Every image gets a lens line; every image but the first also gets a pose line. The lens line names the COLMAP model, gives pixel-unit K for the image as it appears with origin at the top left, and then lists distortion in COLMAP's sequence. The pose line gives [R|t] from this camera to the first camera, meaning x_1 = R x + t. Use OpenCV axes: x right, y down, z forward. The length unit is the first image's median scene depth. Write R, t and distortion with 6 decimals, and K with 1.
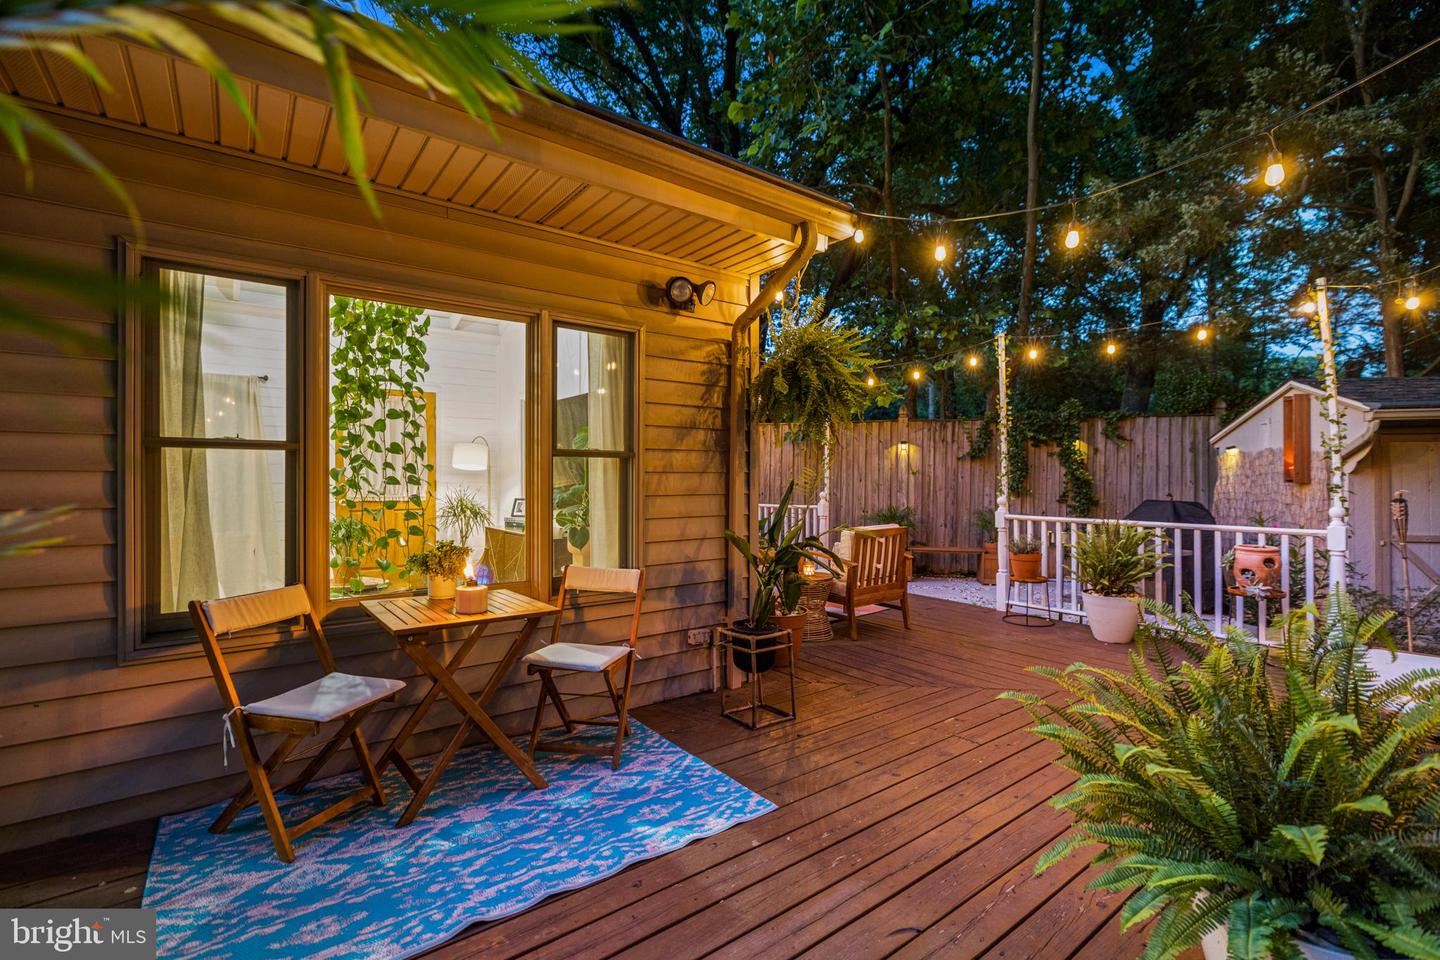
lens RADIAL K [[663.1, 0, 718.4], [0, 663.1, 478.5], [0, 0, 1]] dist [-0.002070, -0.000186]
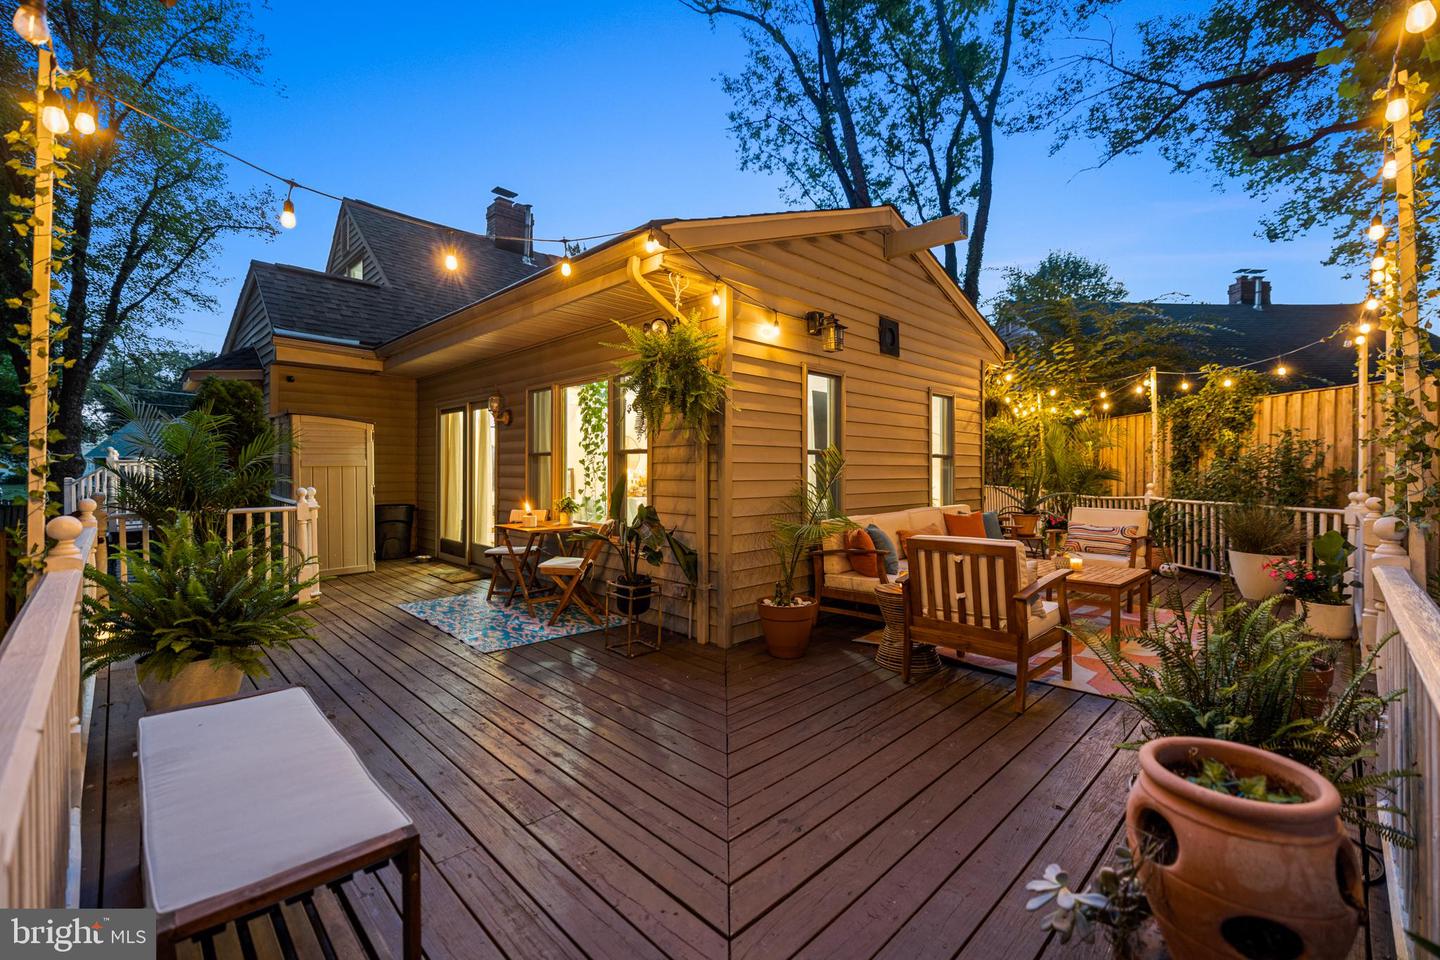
lens RADIAL K [[614.6, 0, 716.6], [0, 614.6, 471.8], [0, 0, 1]] dist [0.001043, 0.000992]
pose [[0.106295, 0.003430, -0.994329, 1.488149], [-0.006591, 0.999975, 0.002745, 0.007721], [0.994313, 0.006262, 0.106315, 1.207555]]
